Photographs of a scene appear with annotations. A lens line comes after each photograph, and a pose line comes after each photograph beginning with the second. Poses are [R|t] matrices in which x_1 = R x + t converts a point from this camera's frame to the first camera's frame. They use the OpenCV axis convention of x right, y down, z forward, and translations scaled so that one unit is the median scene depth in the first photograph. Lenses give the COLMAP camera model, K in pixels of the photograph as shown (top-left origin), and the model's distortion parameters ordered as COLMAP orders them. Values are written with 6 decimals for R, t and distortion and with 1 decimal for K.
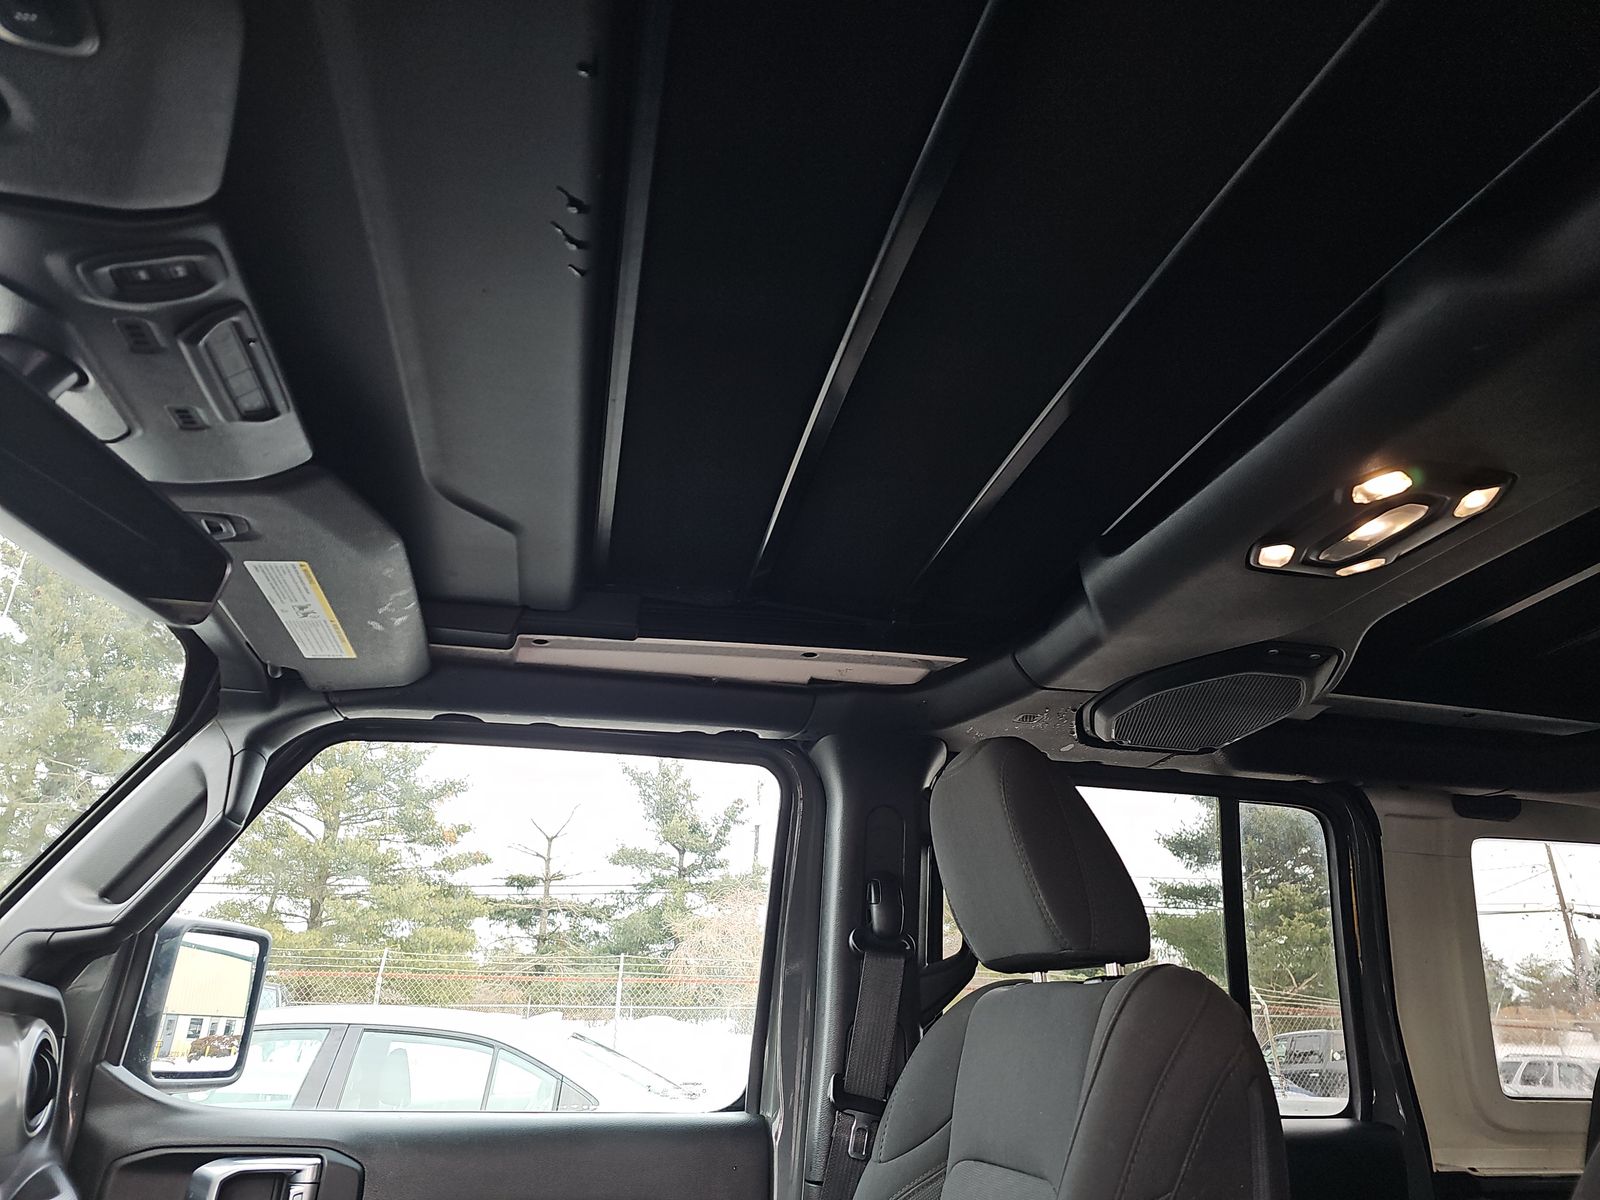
lens RADIAL K [[1062.9, 0, 800.0], [0, 1062.9, 600.0], [0, 0, 1]] dist [0.066516, -0.065057]
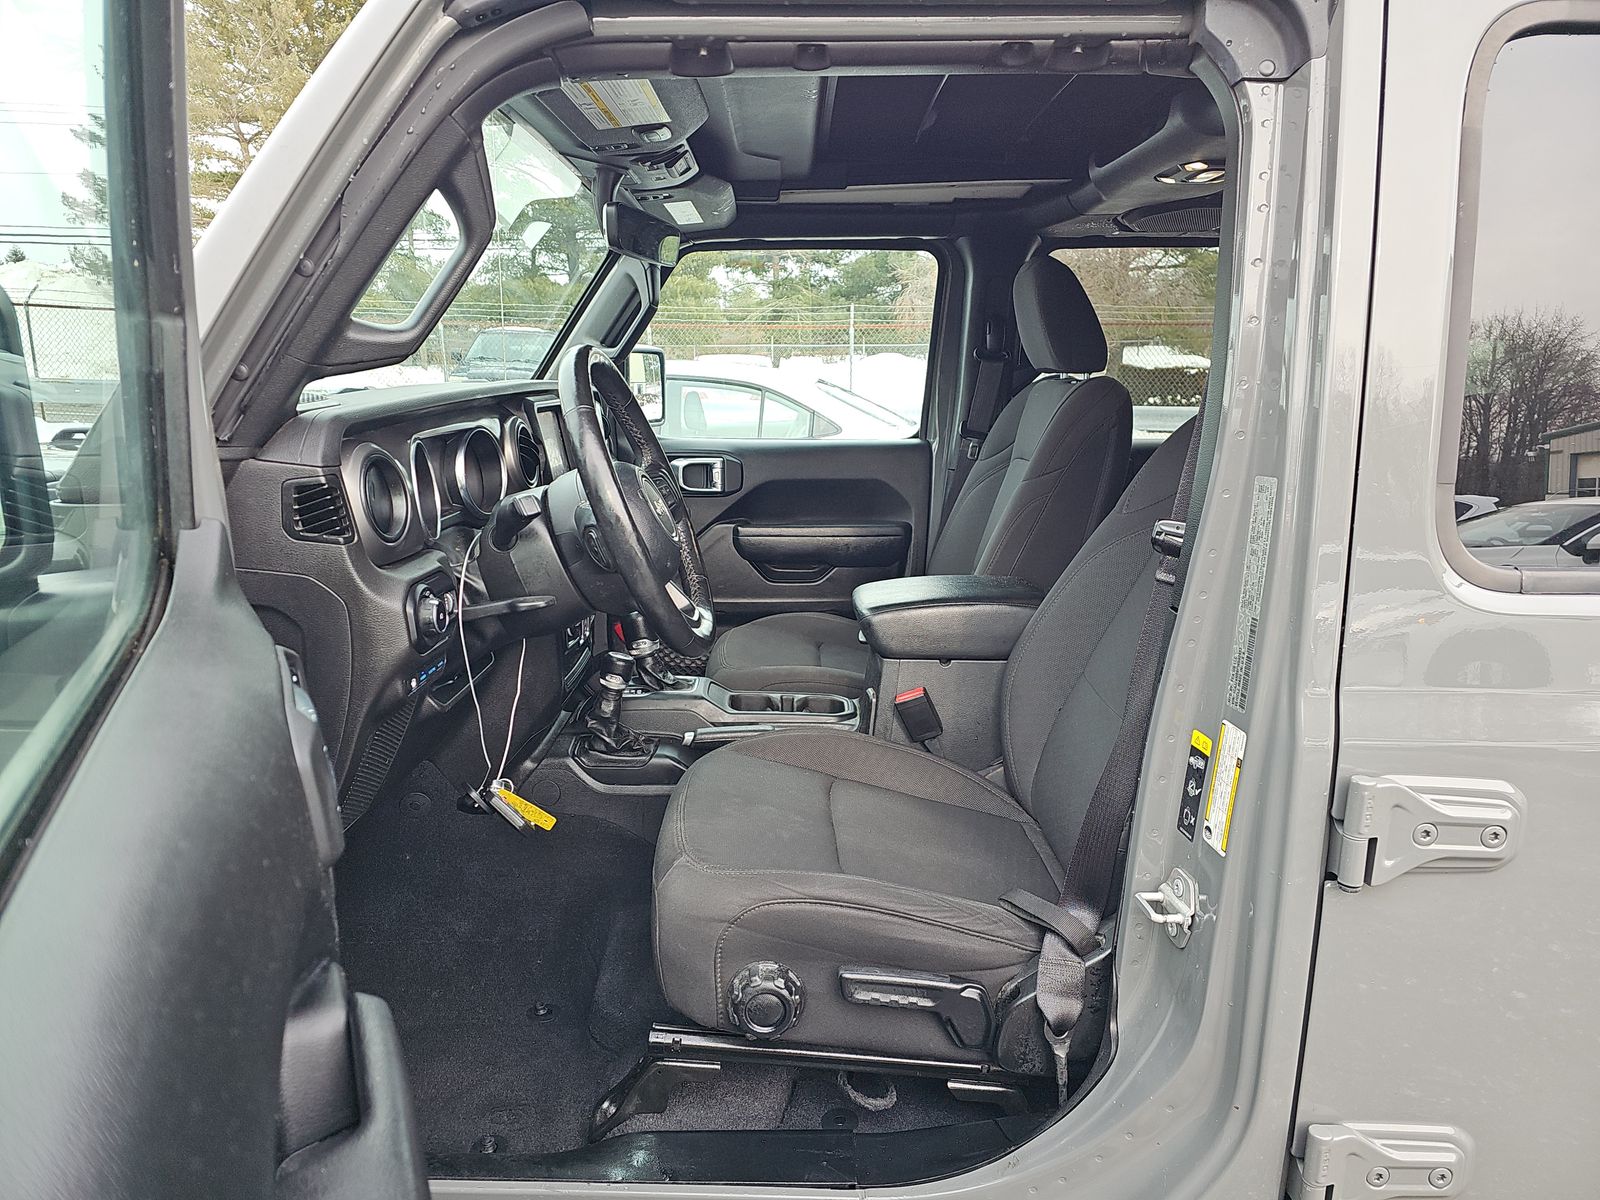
lens RADIAL K [[1062.9, 0, 800.0], [0, 1062.9, 600.0], [0, 0, 1]] dist [0.066516, -0.065057]
pose [[0.978968, 0.027444, -0.202158, 0.125371], [0.091526, 0.826513, 0.555427, -0.346539], [0.182329, -0.562248, 0.806619, -0.703847]]
